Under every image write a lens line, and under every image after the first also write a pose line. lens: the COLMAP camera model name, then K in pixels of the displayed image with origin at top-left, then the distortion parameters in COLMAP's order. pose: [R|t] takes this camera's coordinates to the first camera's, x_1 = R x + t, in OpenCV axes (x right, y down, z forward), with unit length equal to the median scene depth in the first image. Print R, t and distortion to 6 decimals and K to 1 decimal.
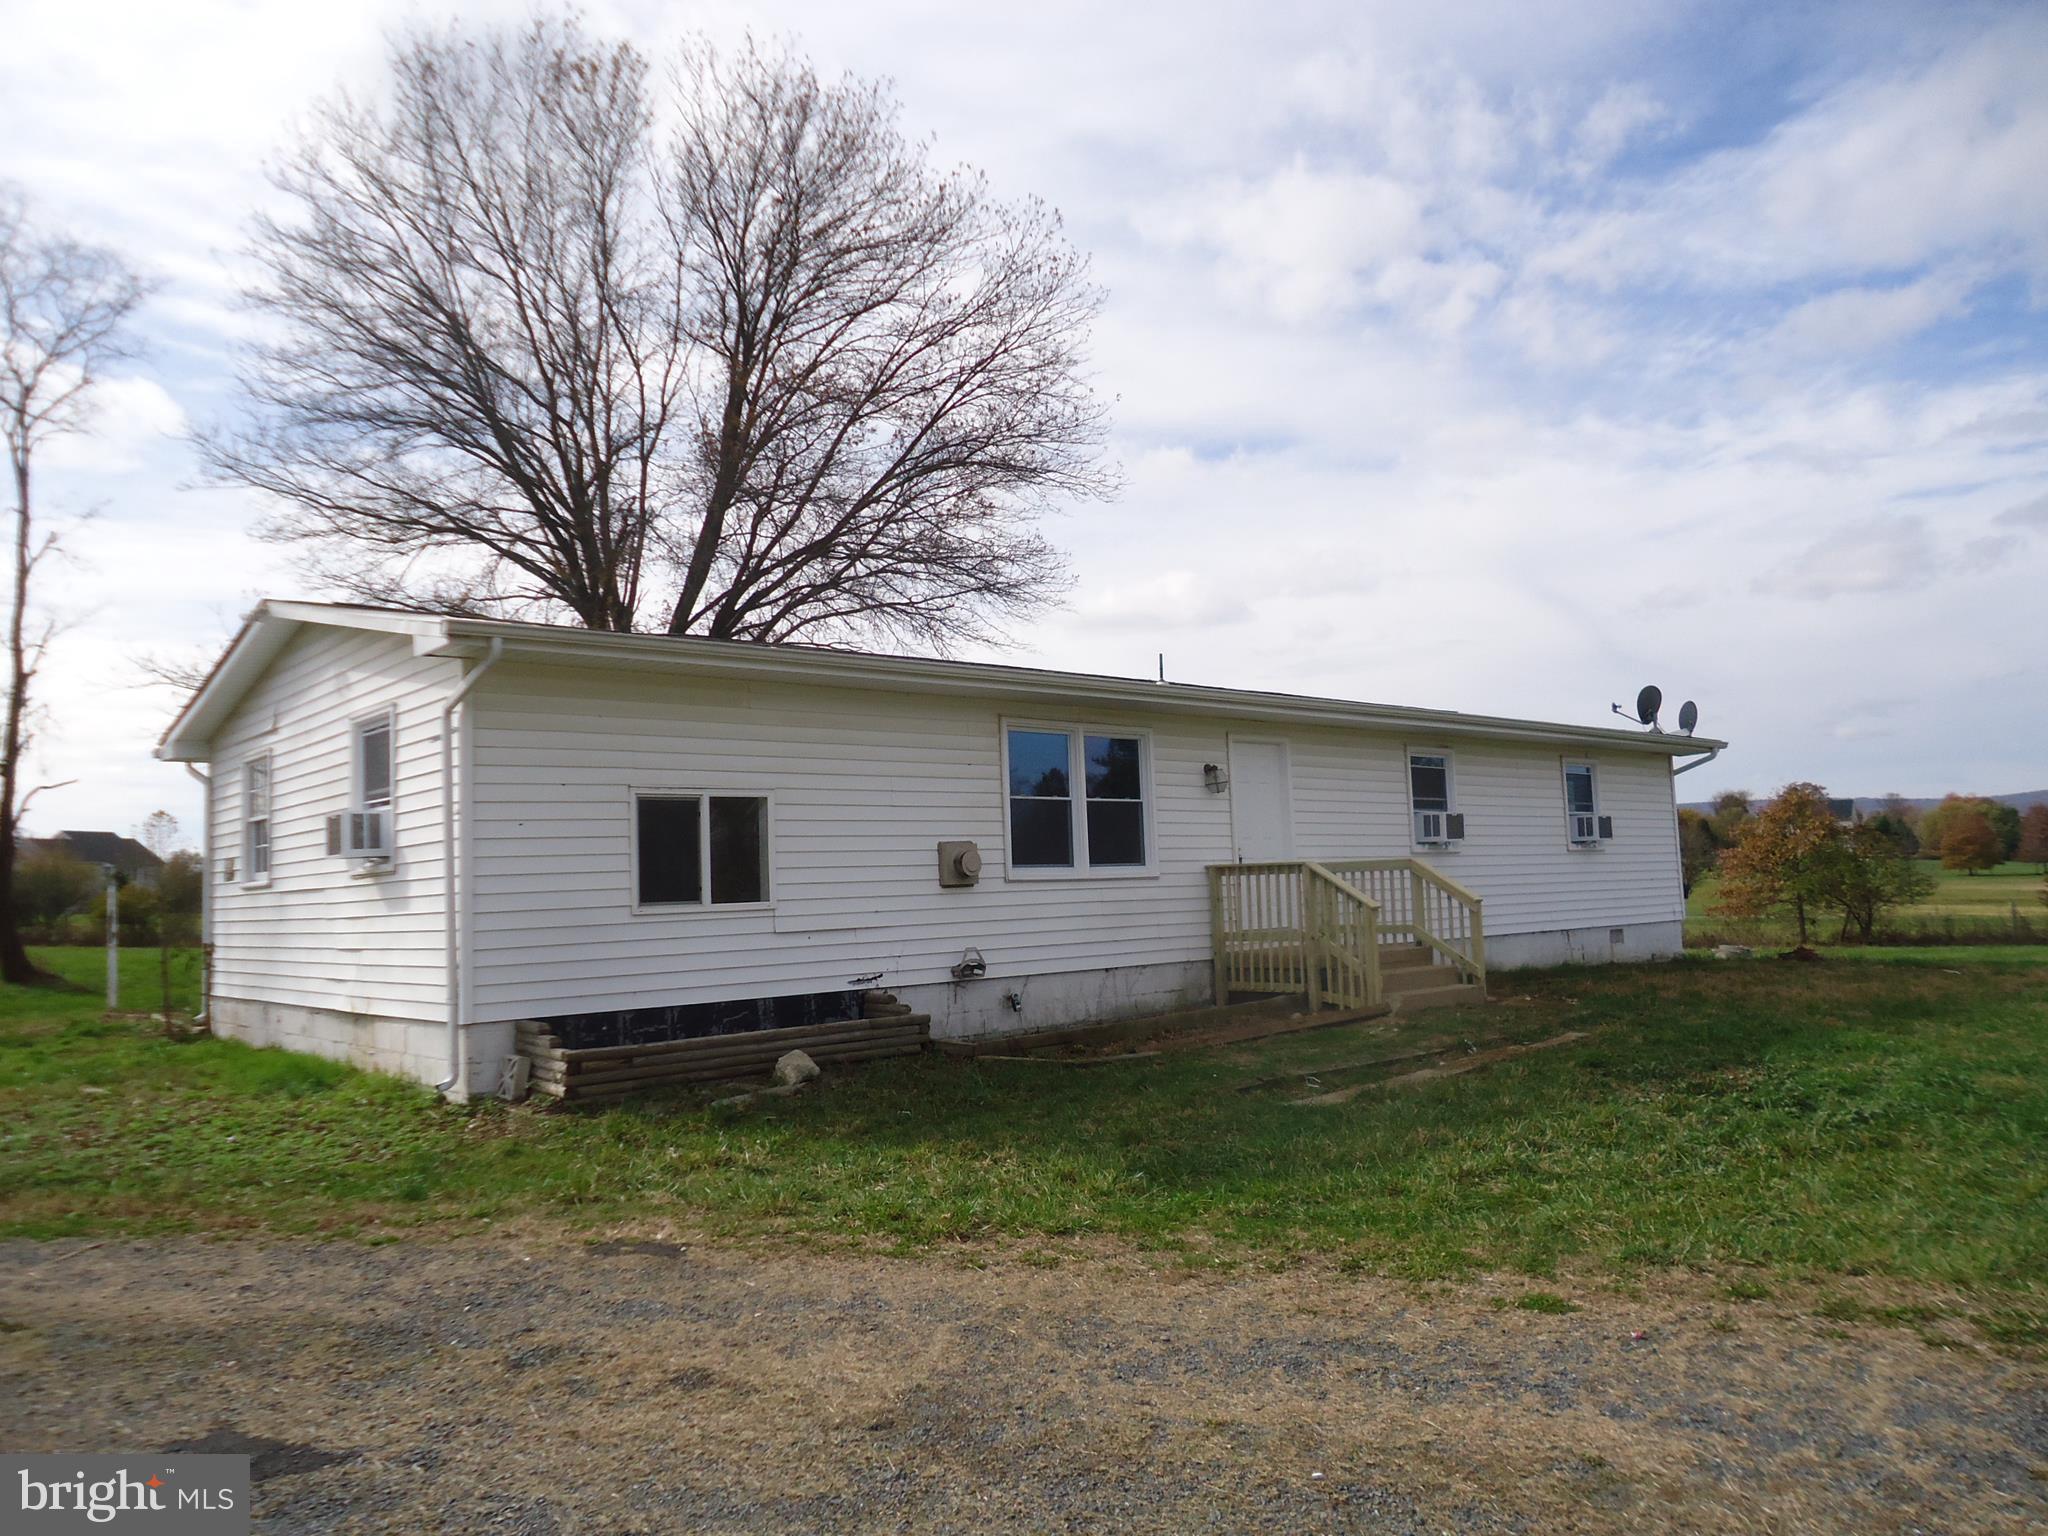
lens RADIAL K [[1465.5, 0, 1020.5], [0, 1465.5, 764.8], [0, 0, 1]] dist [-0.011128, 0.003623]
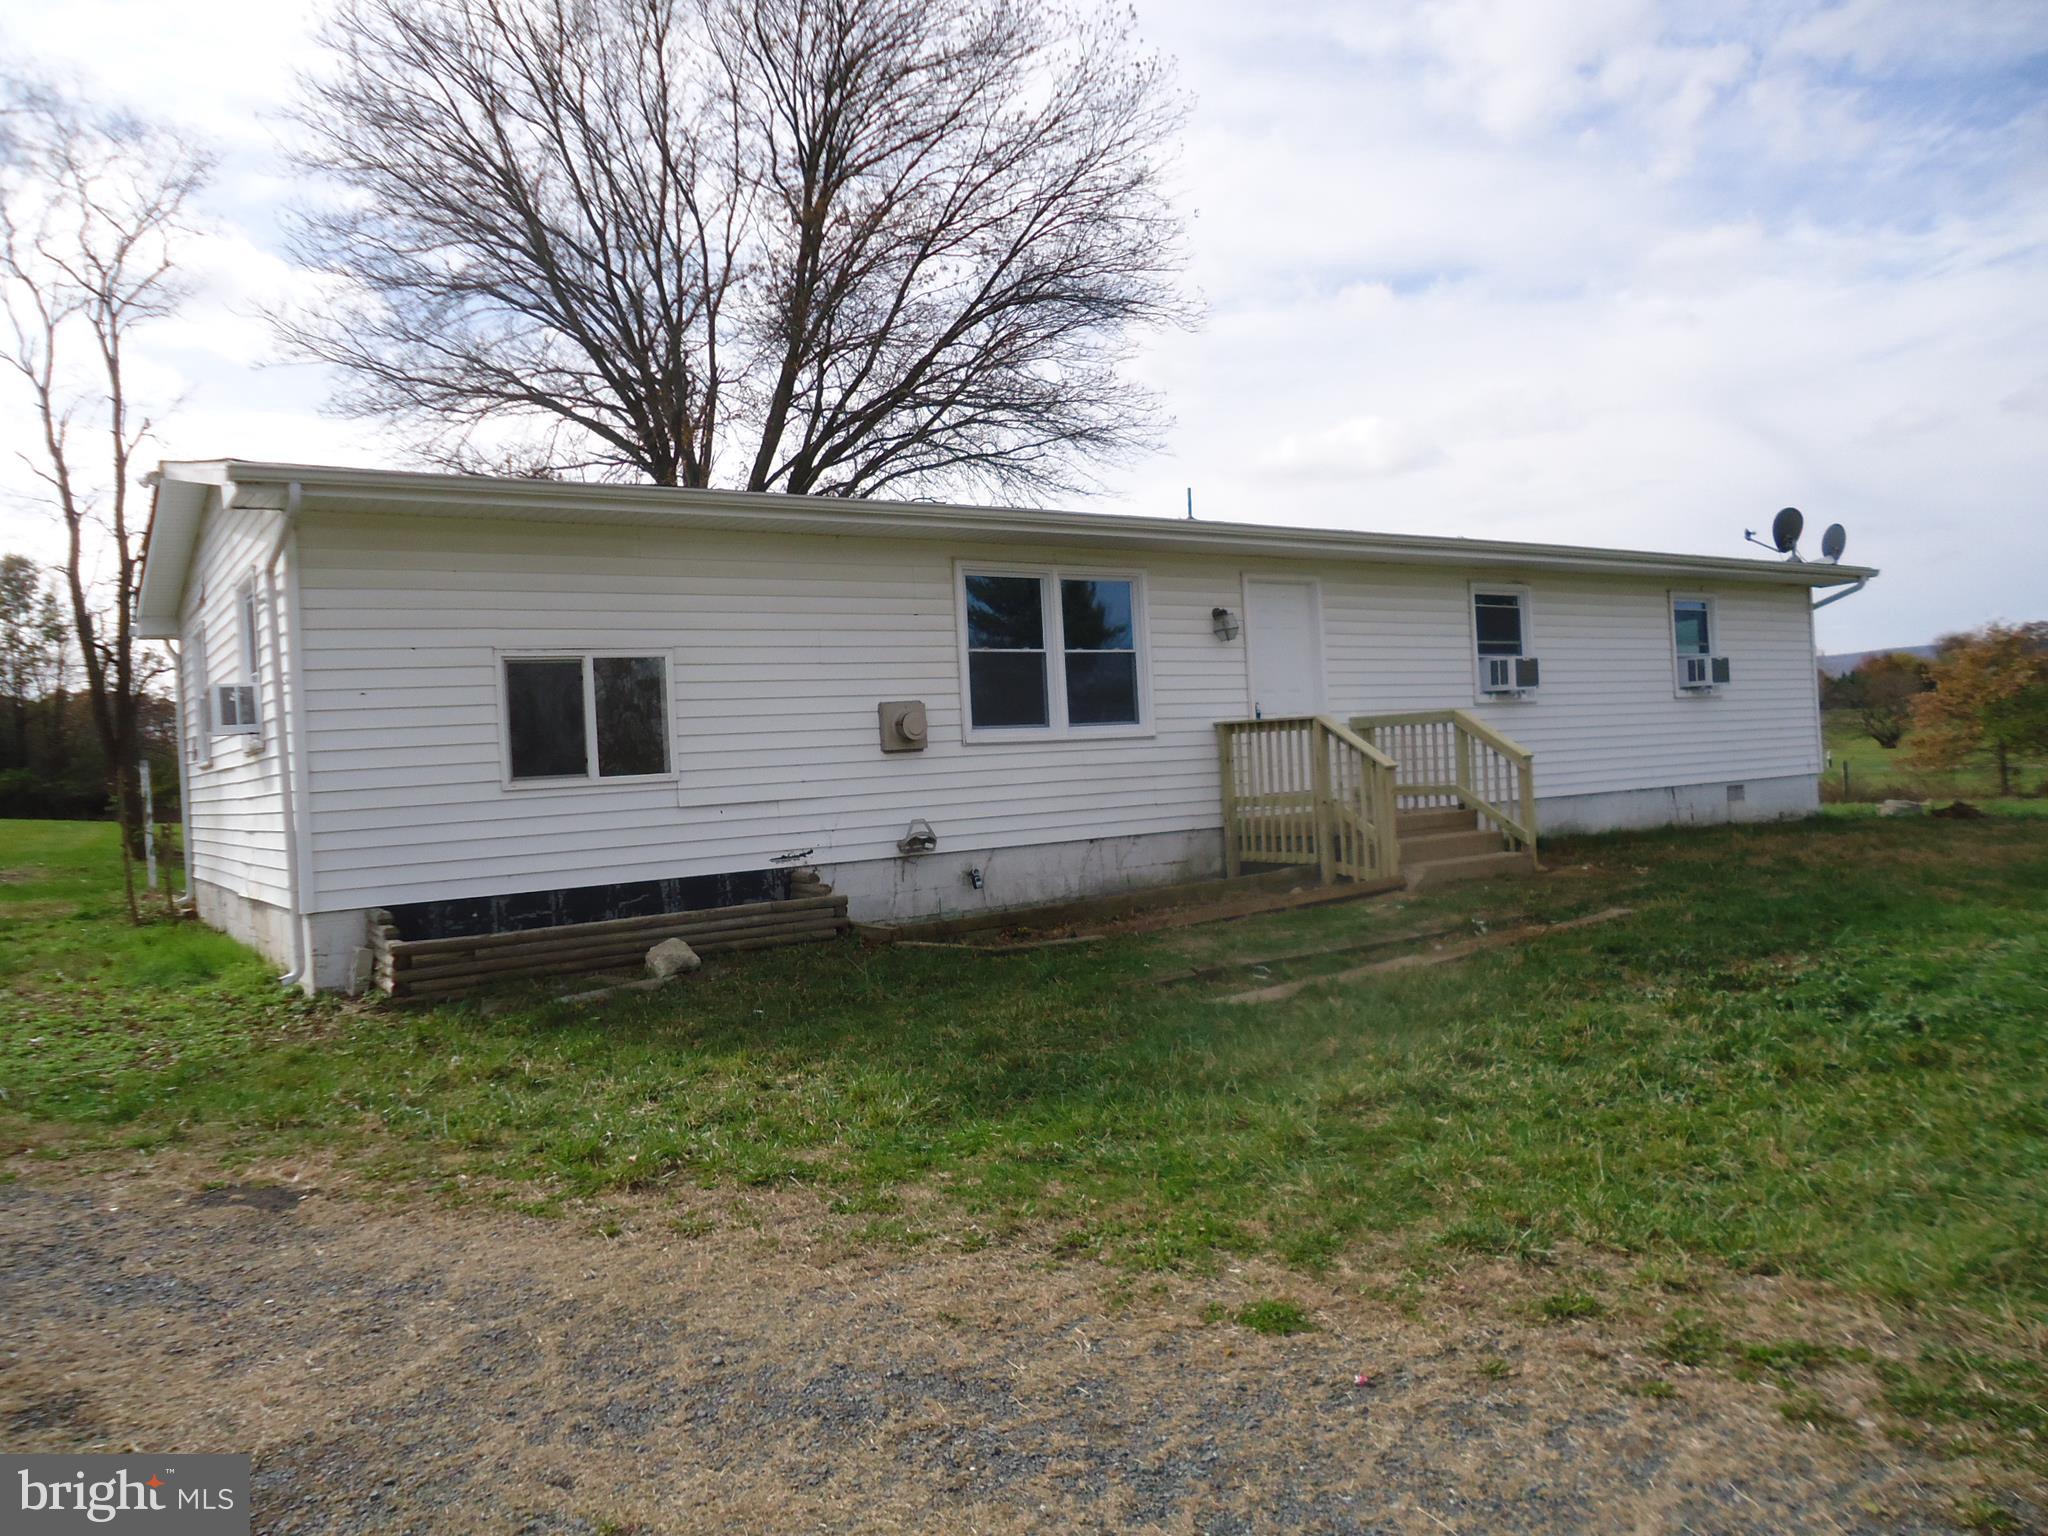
lens RADIAL K [[1457.5, 0, 1024.0], [0, 1457.5, 768.0], [0, 0, 1]] dist [-0.009496, 0.005341]
pose [[0.992591, -0.017227, -0.120279, 0.128837], [0.028699, 0.995129, 0.094308, 0.009951], [0.118068, -0.097061, 0.988250, 0.117094]]
